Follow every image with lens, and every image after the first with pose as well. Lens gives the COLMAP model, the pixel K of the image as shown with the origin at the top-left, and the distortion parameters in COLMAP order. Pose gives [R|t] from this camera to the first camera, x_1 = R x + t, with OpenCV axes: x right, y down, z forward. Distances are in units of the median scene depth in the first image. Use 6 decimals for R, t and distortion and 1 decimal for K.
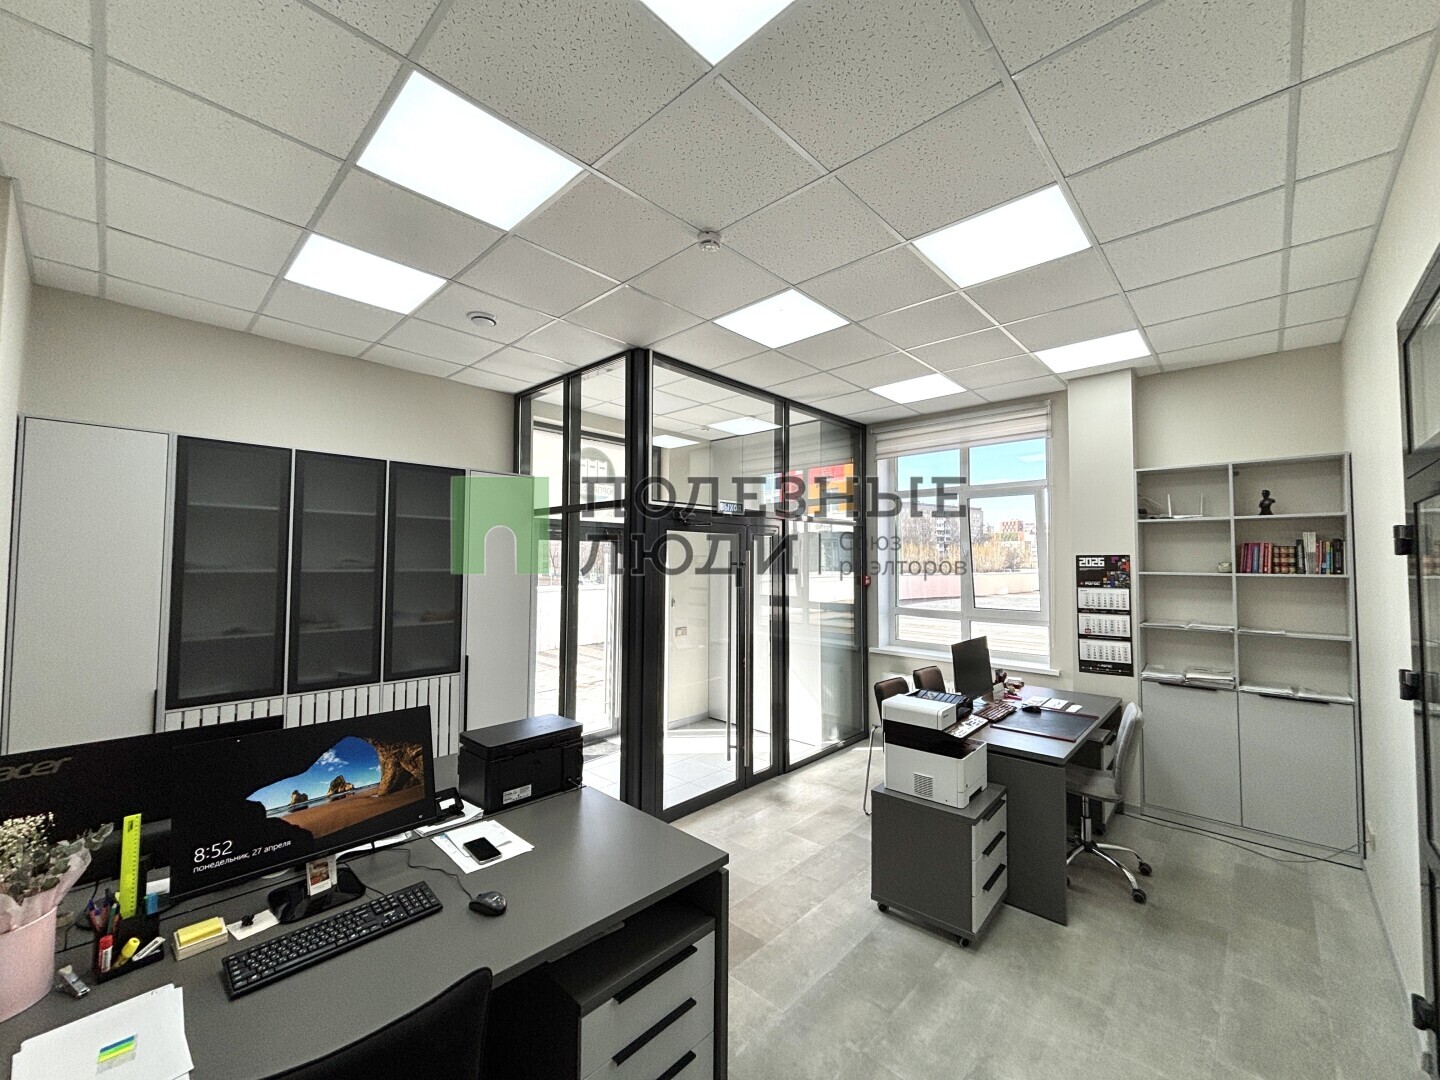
lens RADIAL K [[579.3, 0, 718.6], [0, 579.3, 540.9], [0, 0, 1]] dist [-0.002412, 0.000572]
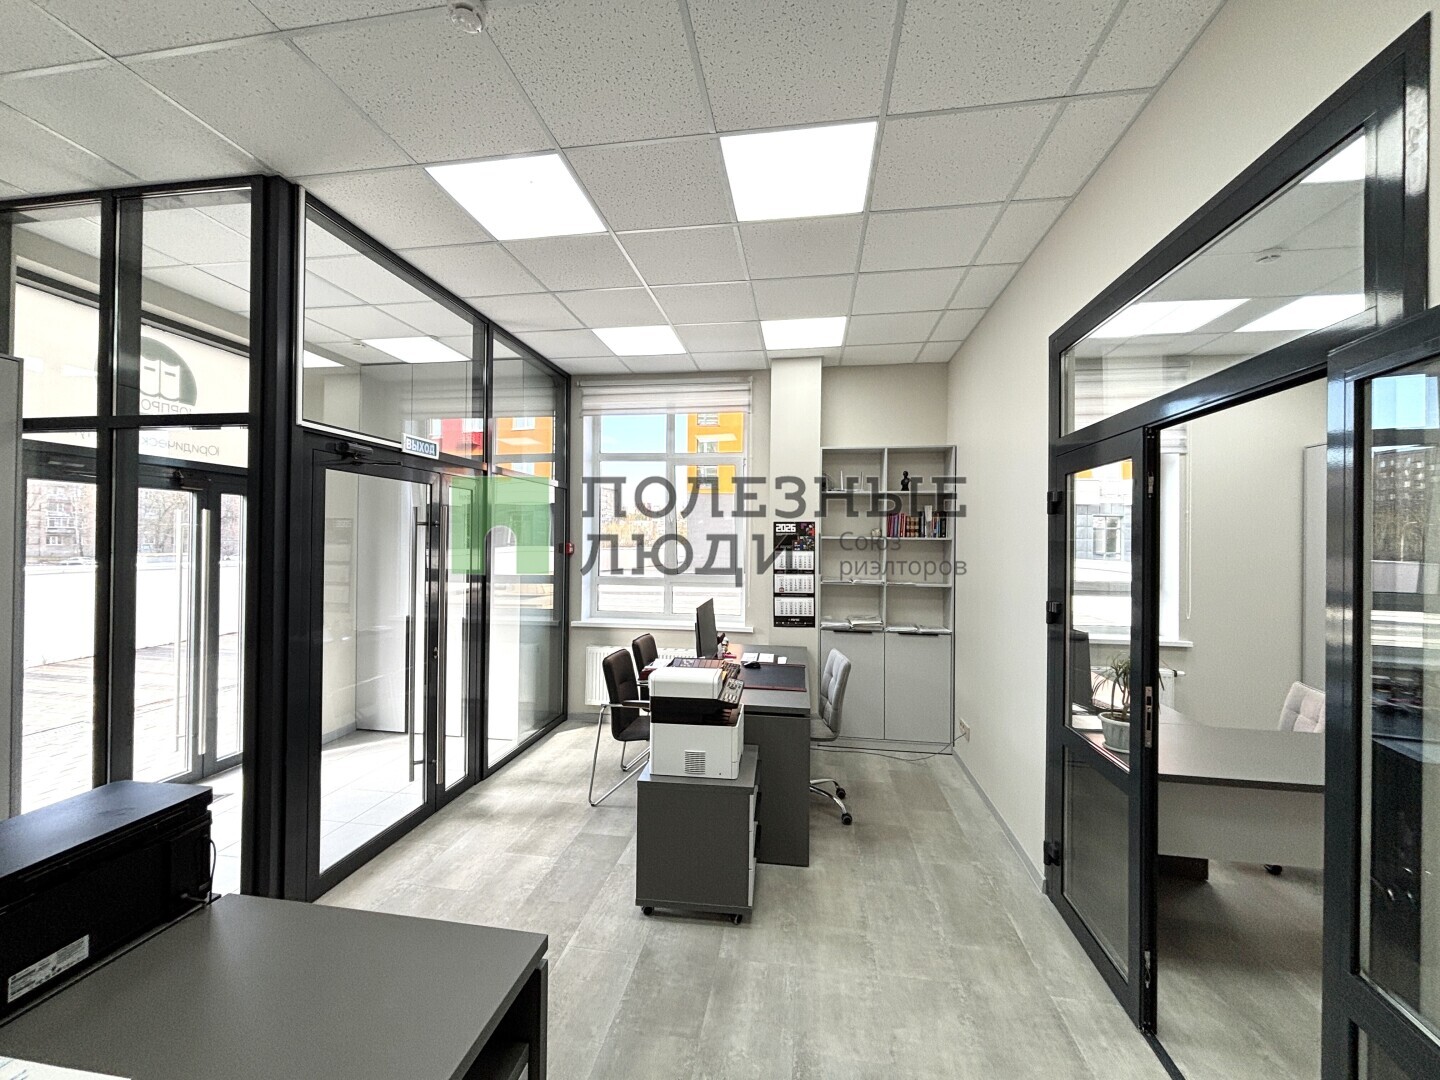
lens RADIAL K [[579.3, 0, 719.9], [0, 579.3, 538.9], [0, 0, 1]] dist [-0.002412, 0.000572]
pose [[0.823344, 0.005822, 0.567513, -0.095255], [-0.026028, 0.999283, 0.027510, 0.033863], [-0.566946, -0.037421, 0.822905, 0.178609]]
